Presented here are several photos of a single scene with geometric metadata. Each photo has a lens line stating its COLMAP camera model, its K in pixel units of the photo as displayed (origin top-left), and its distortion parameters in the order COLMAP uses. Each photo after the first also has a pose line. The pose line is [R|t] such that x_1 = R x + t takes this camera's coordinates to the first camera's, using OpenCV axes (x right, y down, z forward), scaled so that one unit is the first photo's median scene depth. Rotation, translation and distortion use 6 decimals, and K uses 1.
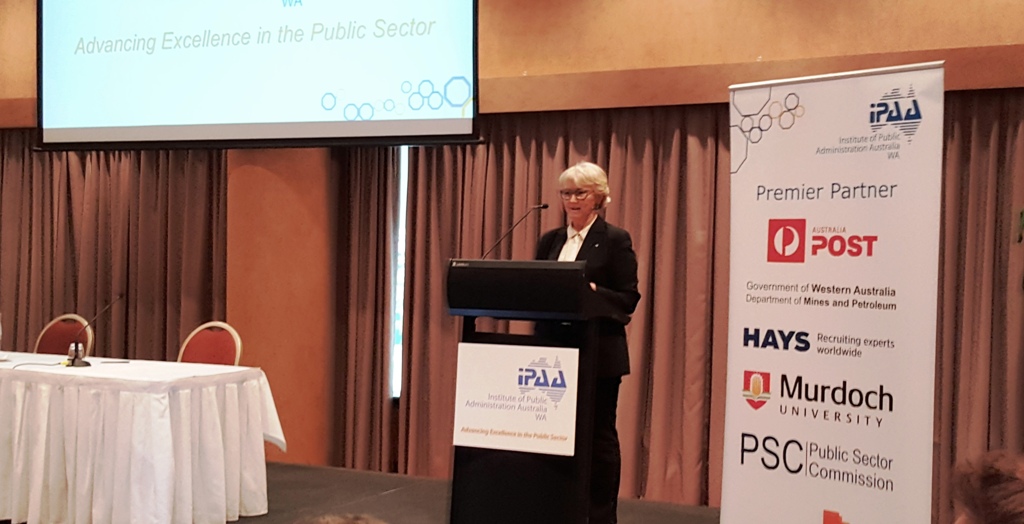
lens RADIAL K [[1293.5, 0, 492.0], [0, 1293.5, 297.6], [0, 0, 1]] dist [0.125554, -0.037085]
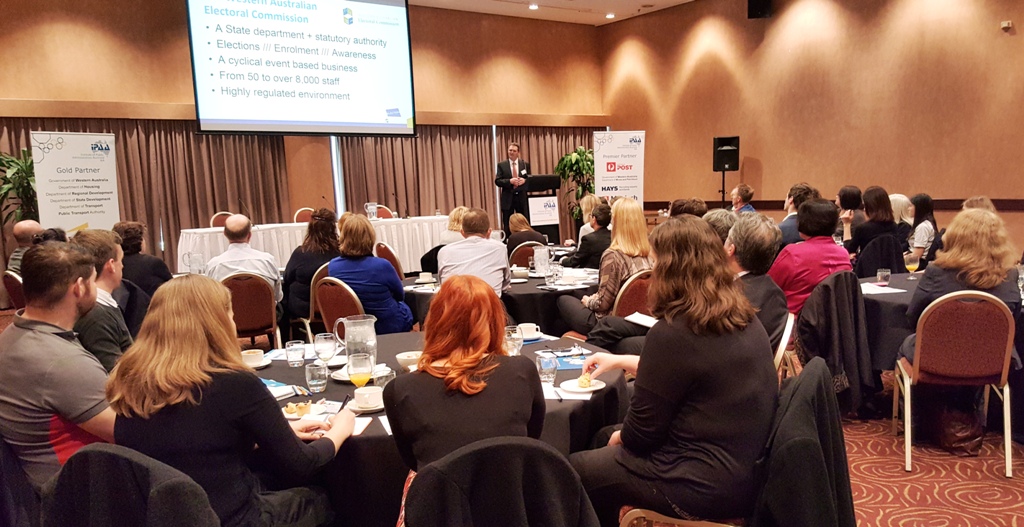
lens RADIAL K [[821.8, 0, 544.8], [0, 821.8, 308.1], [0, 0, 1]] dist [0.140783, -0.194510]
pose [[0.448525, -0.170875, 0.877284, -2.501300], [0.070226, 0.985257, 0.156001, -0.022922], [-0.891007, -0.008362, 0.453912, -0.133988]]
